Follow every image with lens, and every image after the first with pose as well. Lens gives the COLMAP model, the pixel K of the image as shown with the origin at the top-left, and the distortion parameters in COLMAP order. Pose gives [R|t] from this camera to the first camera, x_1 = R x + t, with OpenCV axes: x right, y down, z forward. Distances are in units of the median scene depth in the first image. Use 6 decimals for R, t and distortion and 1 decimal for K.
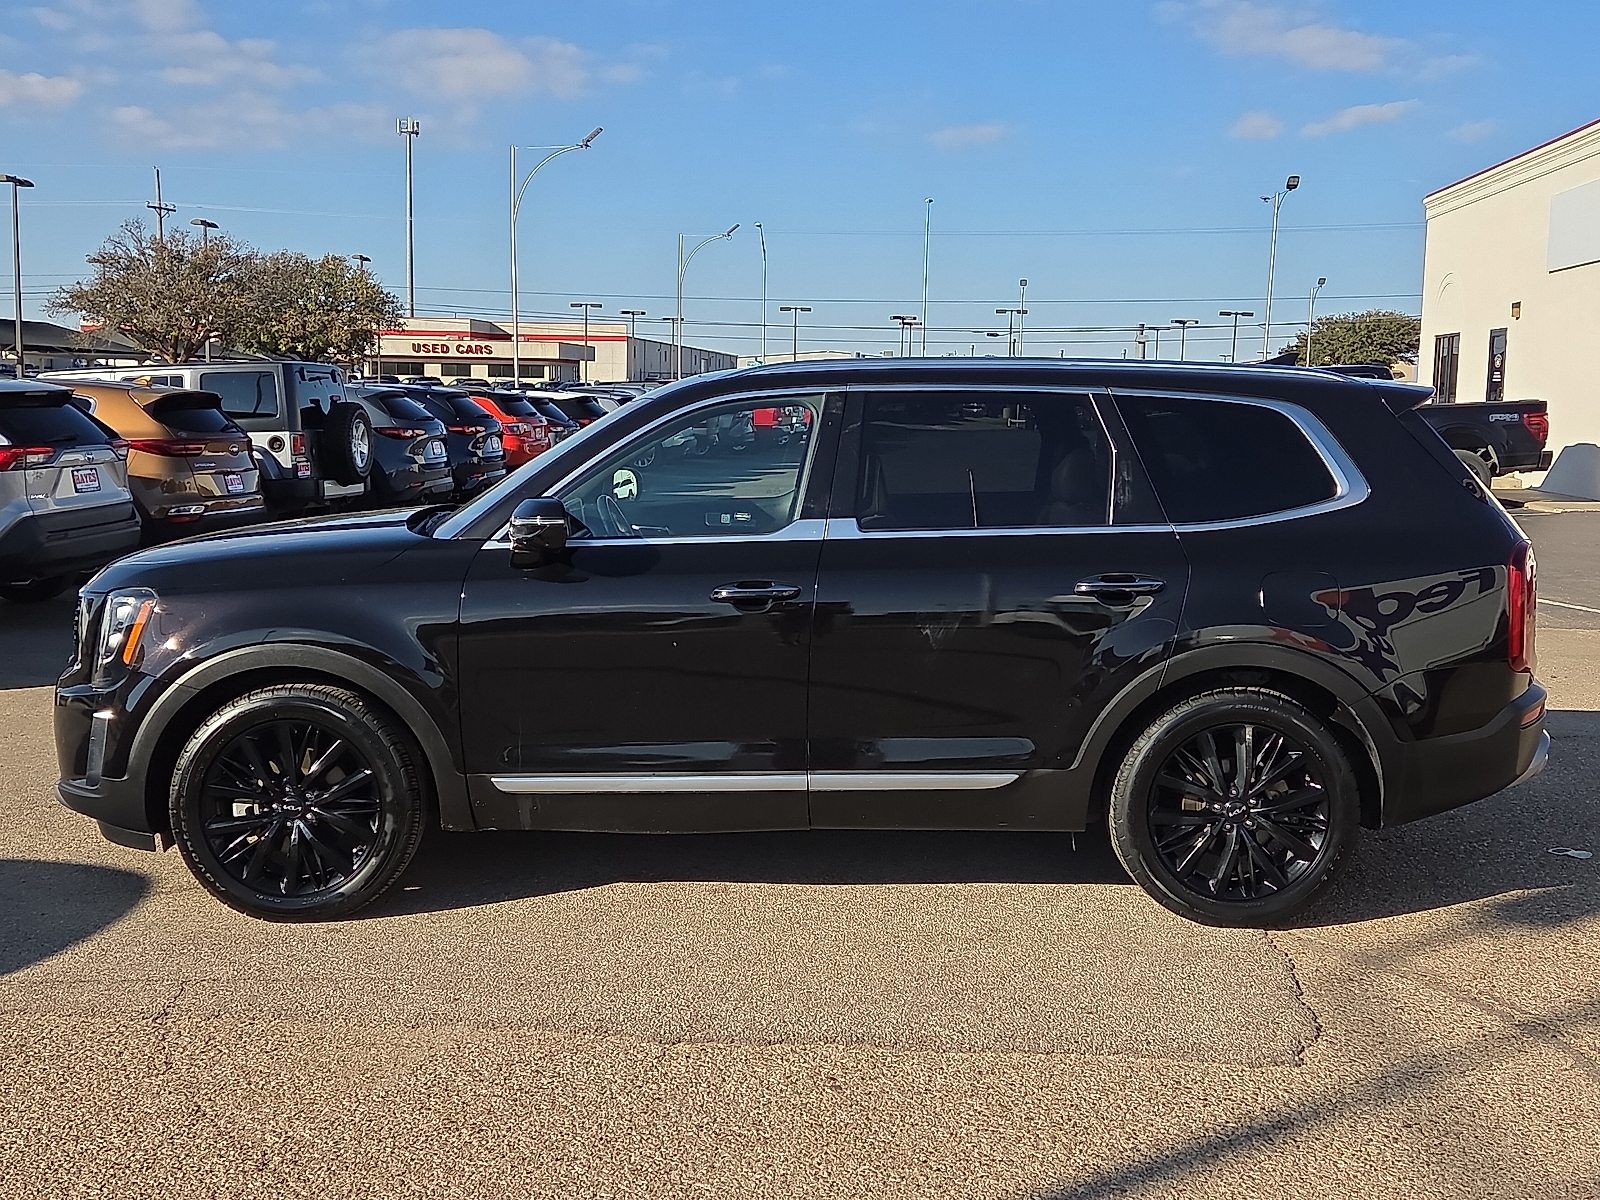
lens RADIAL K [[1834.2, 0, 800.0], [0, 1834.2, 600.0], [0, 0, 1]] dist [0.017243, 0.018702]
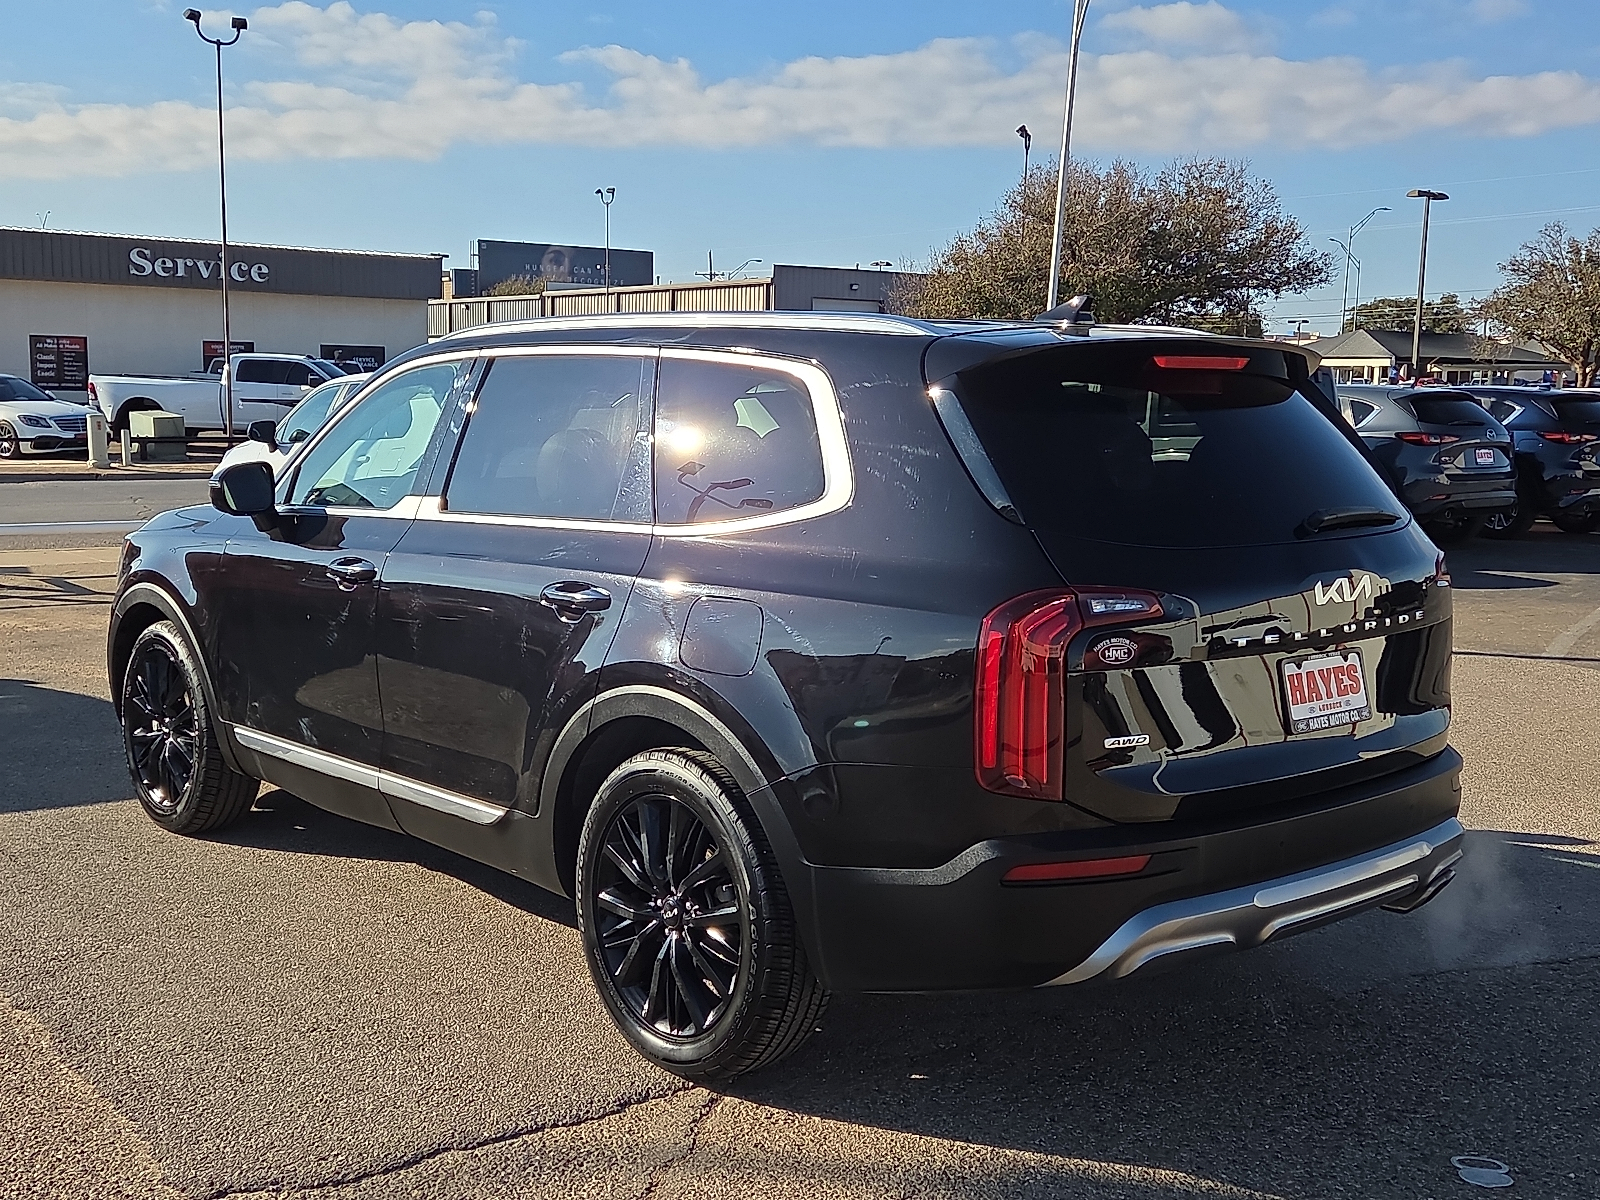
lens RADIAL K [[1834.2, 0, 800.0], [0, 1834.2, 600.0], [0, 0, 1]] dist [0.017243, 0.018702]
pose [[0.621991, 0.080269, -0.778899, 0.298573], [-0.089075, 0.995528, 0.031463, -0.013693], [0.777941, 0.049811, 0.626359, 0.203860]]
